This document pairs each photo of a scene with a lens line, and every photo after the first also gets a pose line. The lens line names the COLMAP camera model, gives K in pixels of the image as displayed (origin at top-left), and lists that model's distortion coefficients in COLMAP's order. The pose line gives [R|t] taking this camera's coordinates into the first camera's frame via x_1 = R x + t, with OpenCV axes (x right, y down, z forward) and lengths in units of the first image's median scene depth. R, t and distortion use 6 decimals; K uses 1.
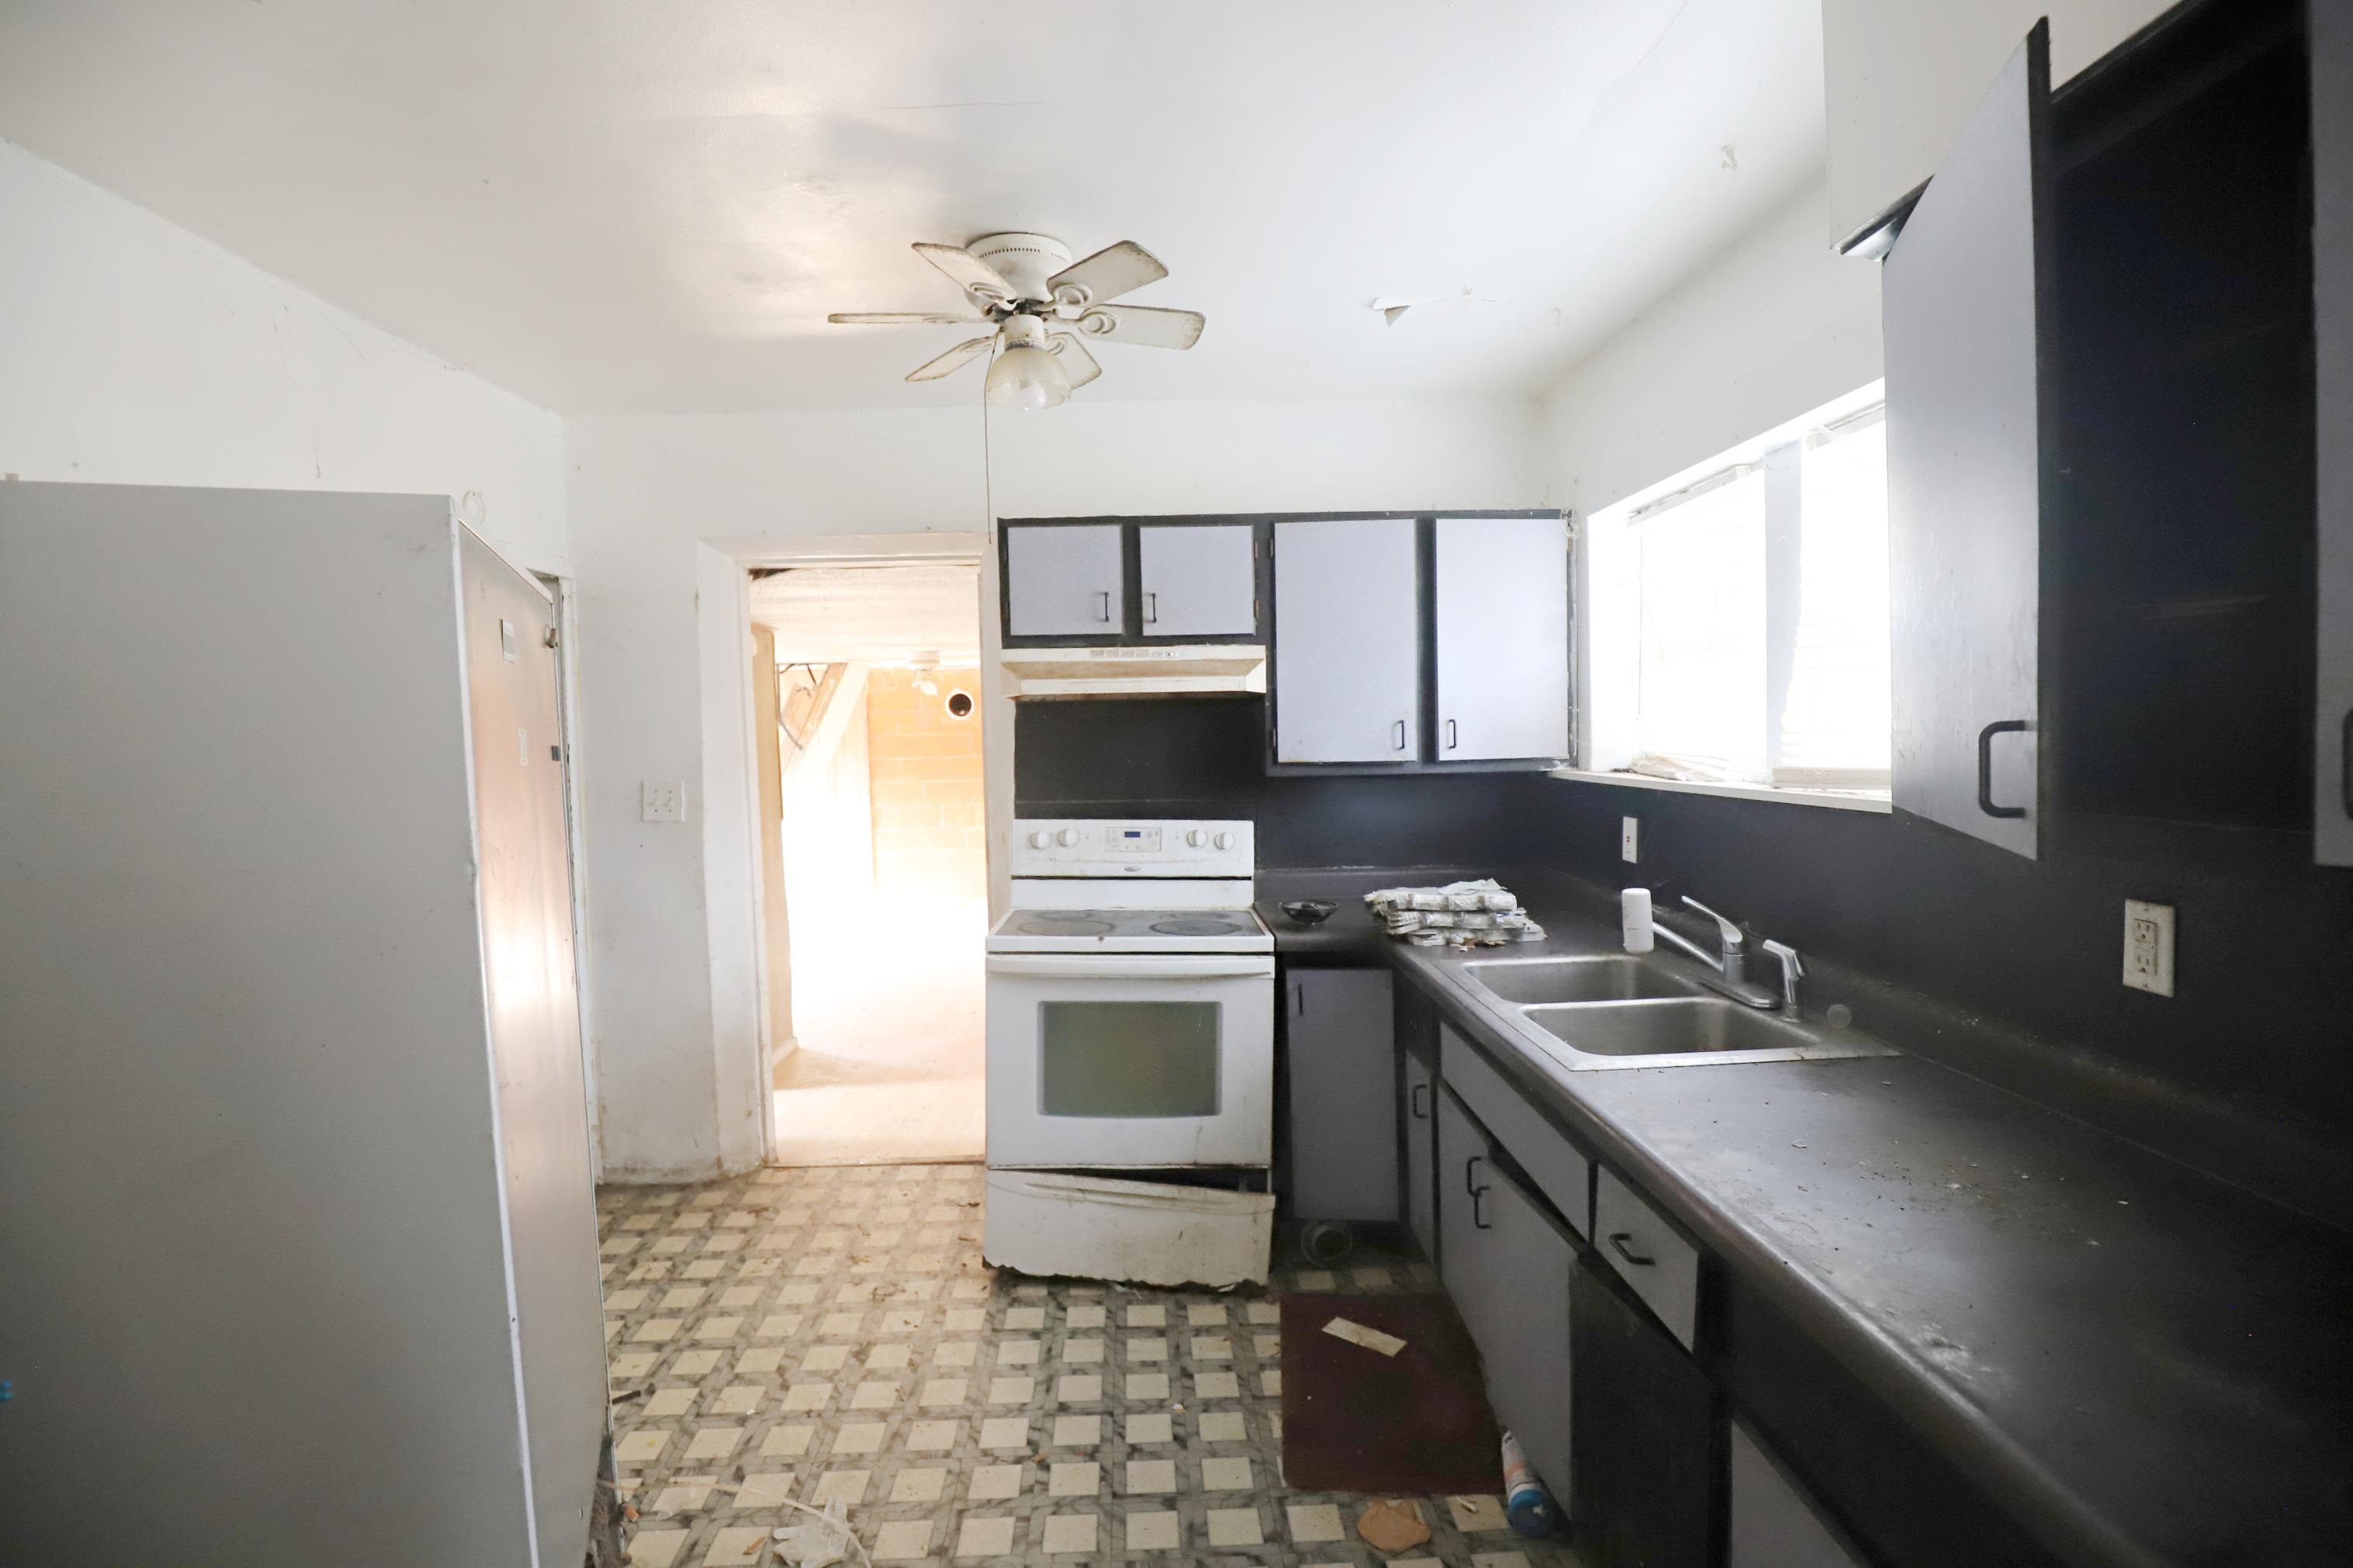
lens RADIAL K [[1104.7, 0, 1175.4], [0, 1104.7, 794.4], [0, 0, 1]] dist [-0.037511, 0.009950]
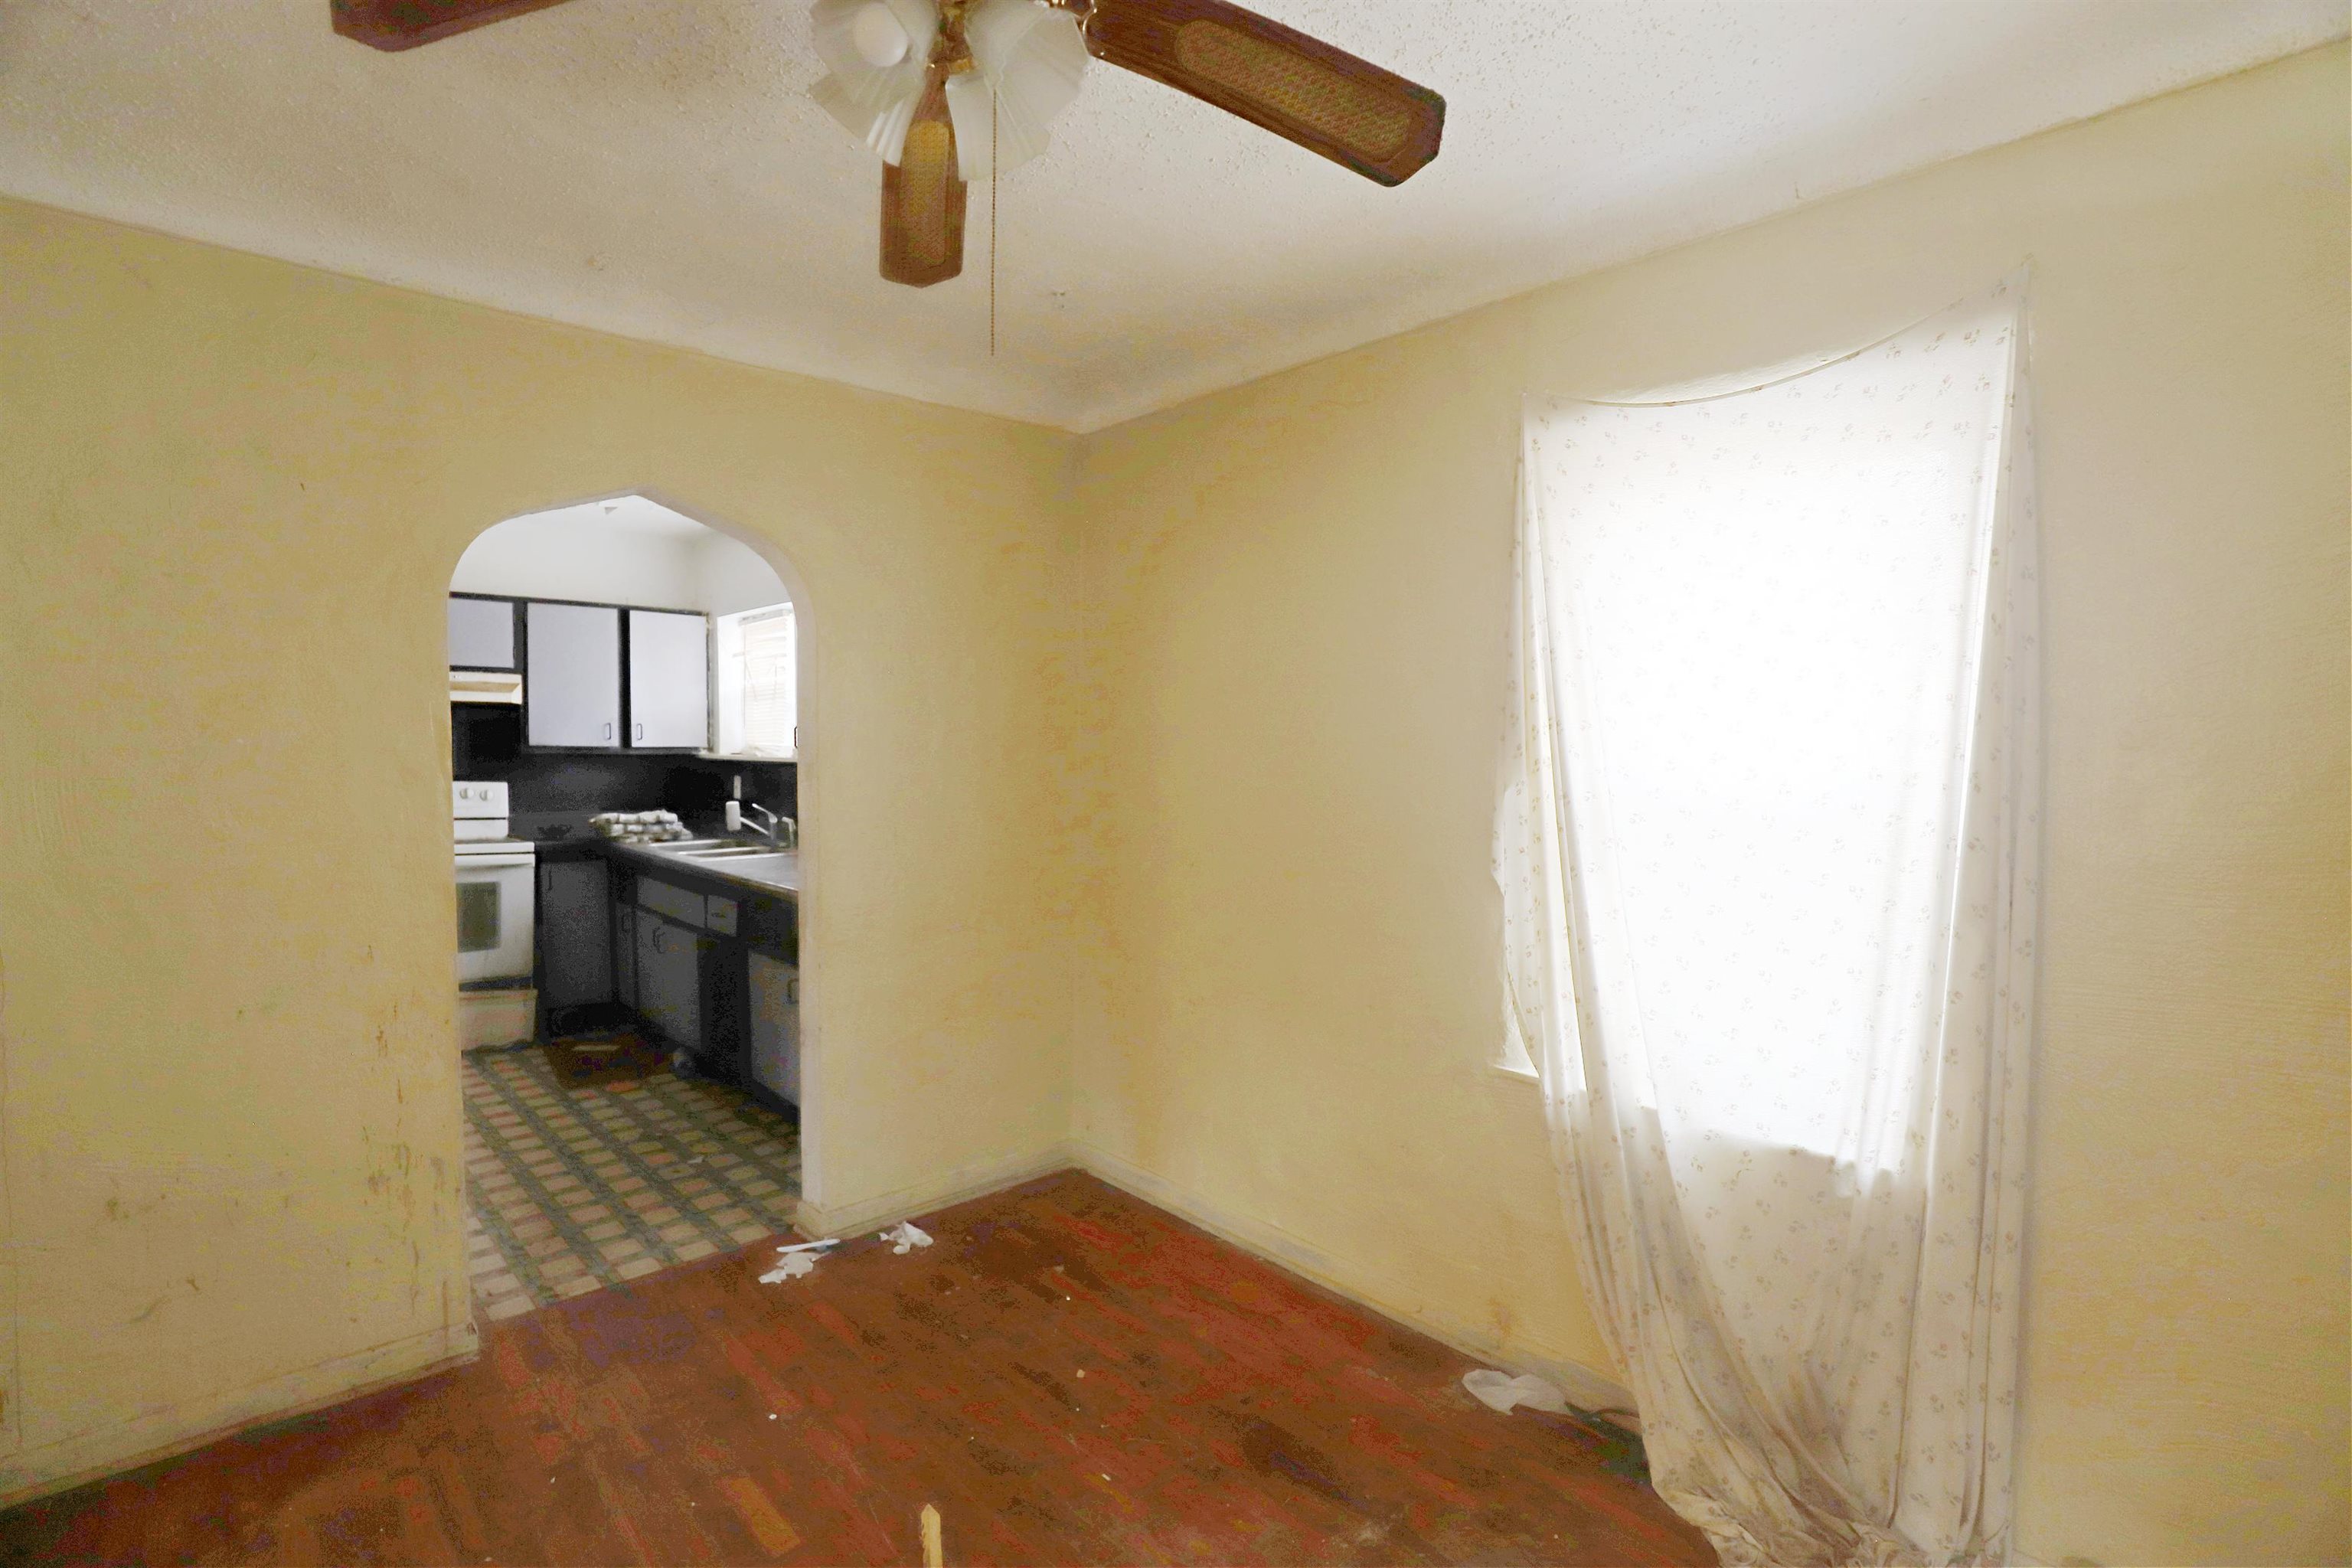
lens RADIAL K [[1104.3, 0, 1174.9], [0, 1104.3, 794.4], [0, 0, 1]] dist [-0.037511, 0.009950]
pose [[0.755857, -0.002341, 0.654732, -0.258248], [0.012971, 0.999851, -0.011400, 0.079006], [-0.654608, 0.017110, 0.755775, -0.915657]]
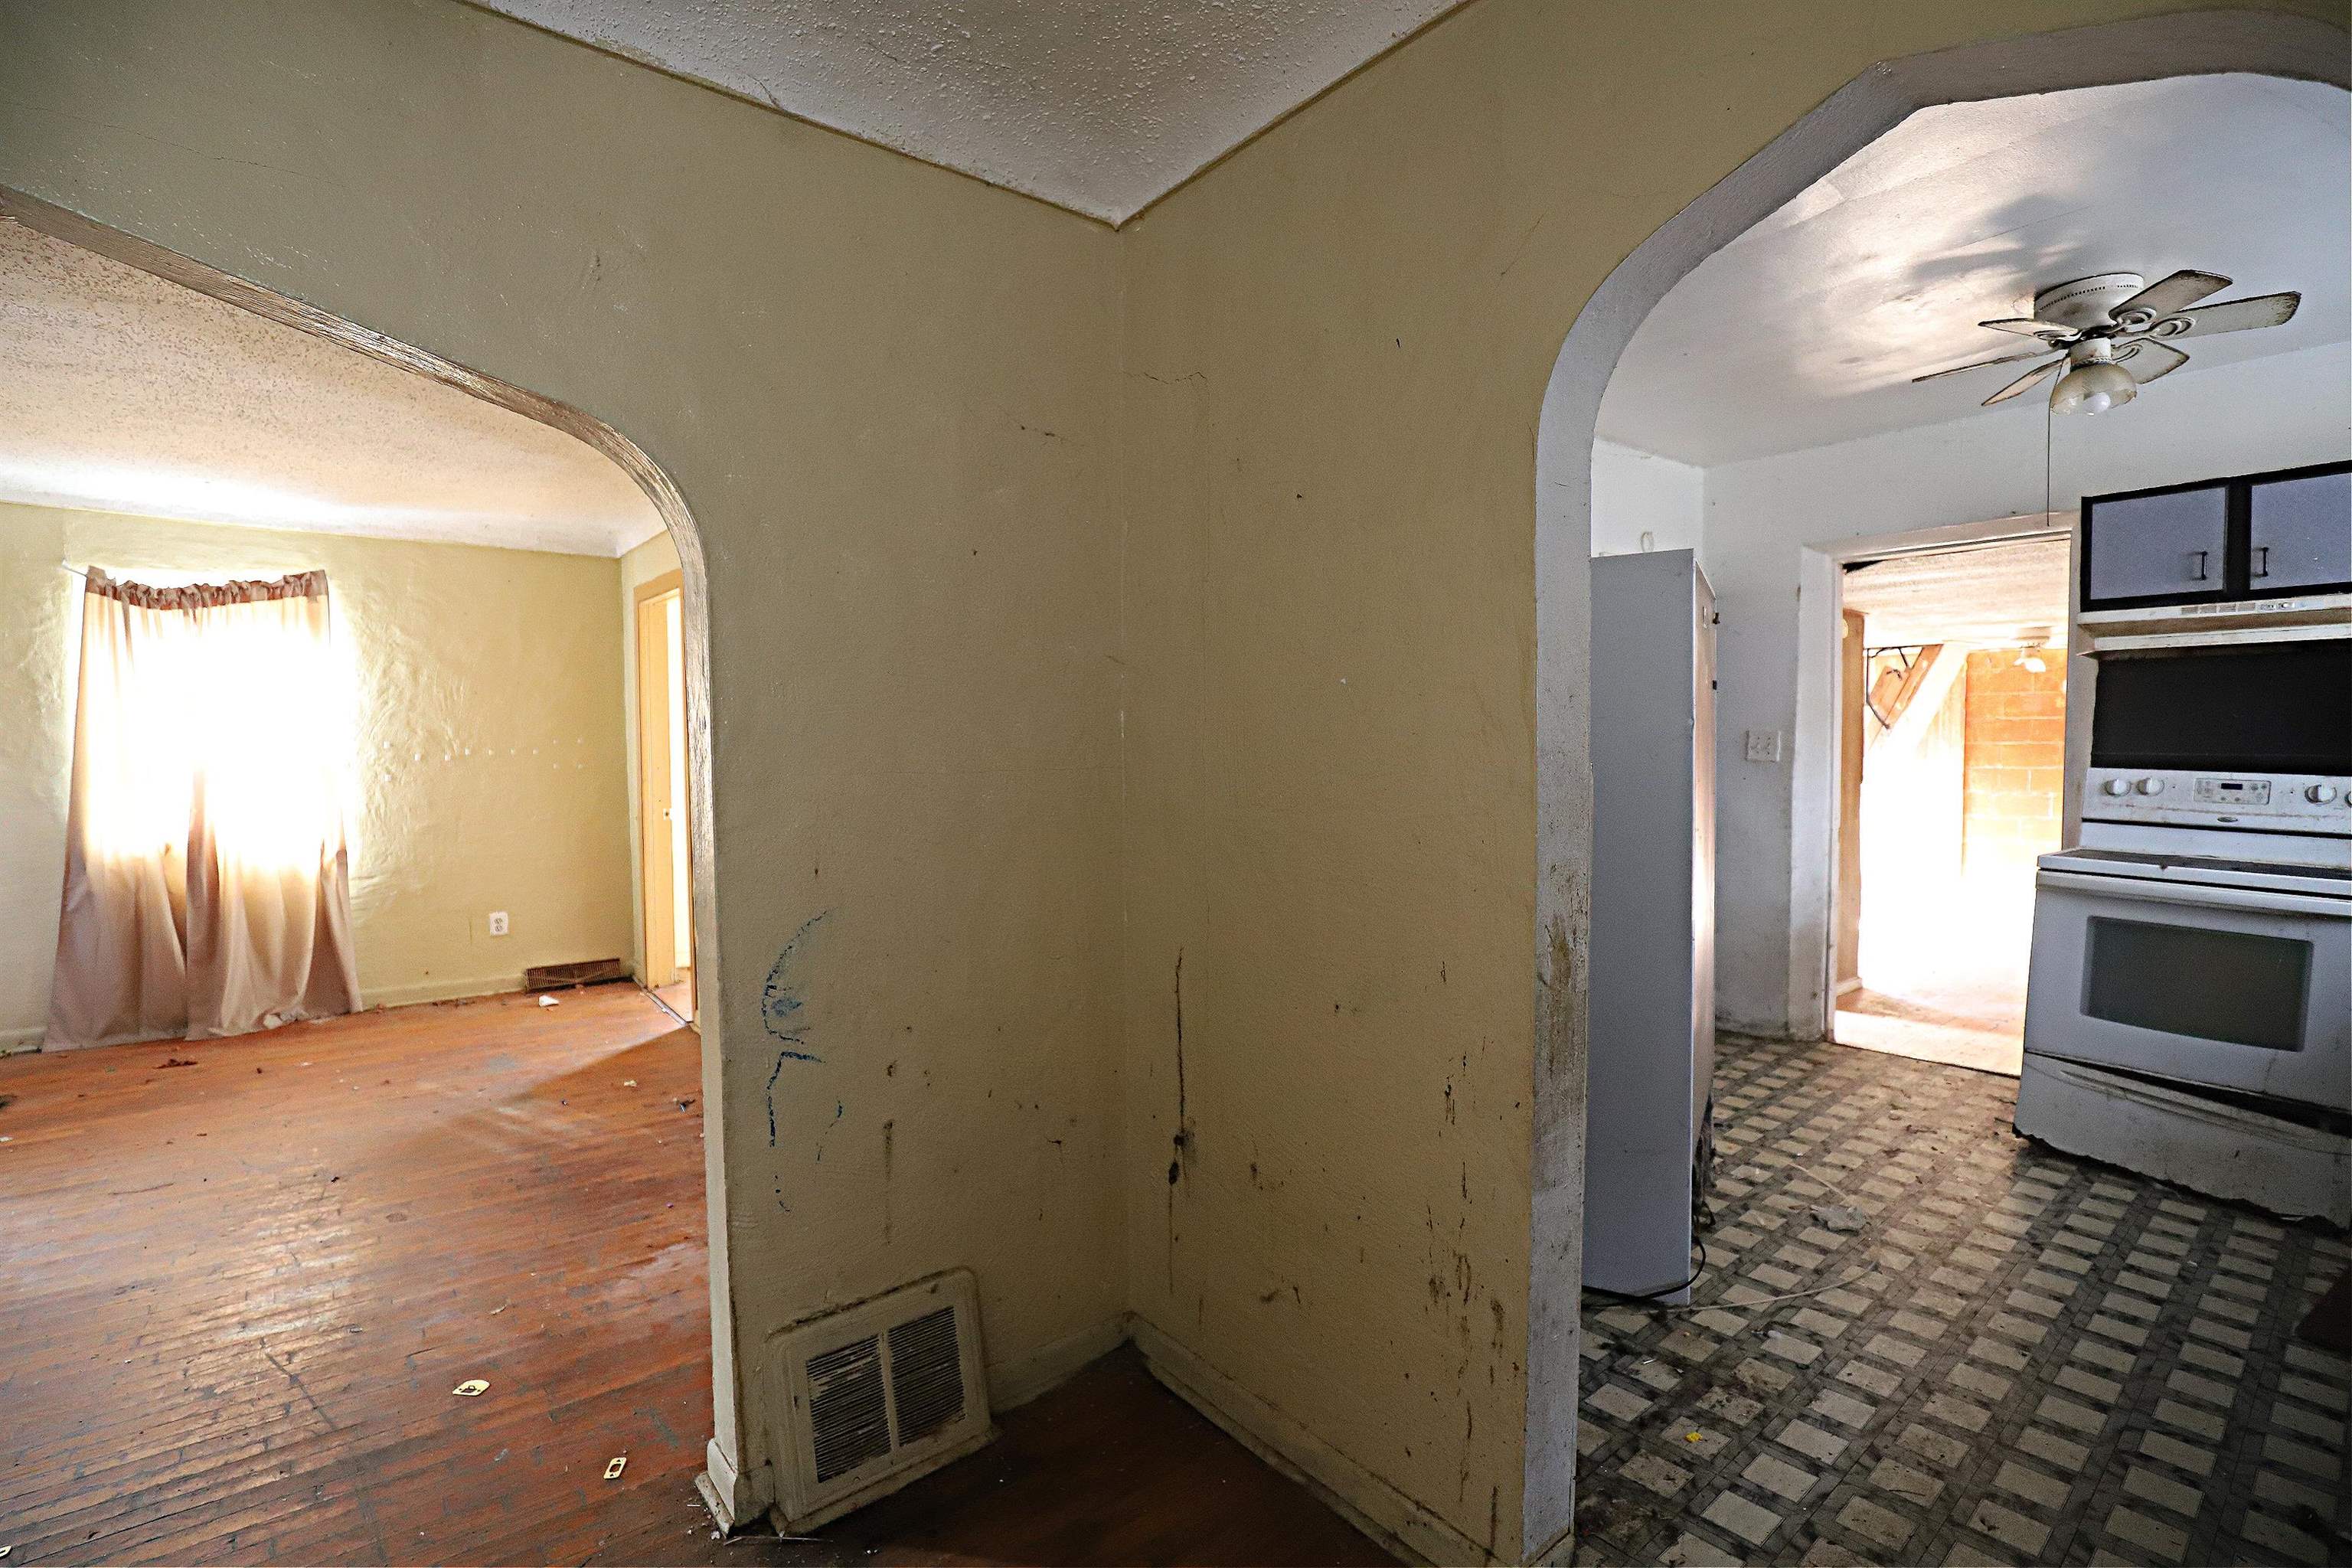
lens RADIAL K [[1104.3, 0, 1174.9], [0, 1104.3, 794.4], [0, 0, 1]] dist [-0.037511, 0.009950]
pose [[0.611138, 0.052844, -0.789758, 0.162643], [-0.054630, 0.998206, 0.024517, 0.079101], [0.789637, 0.028161, 0.612928, -0.413809]]
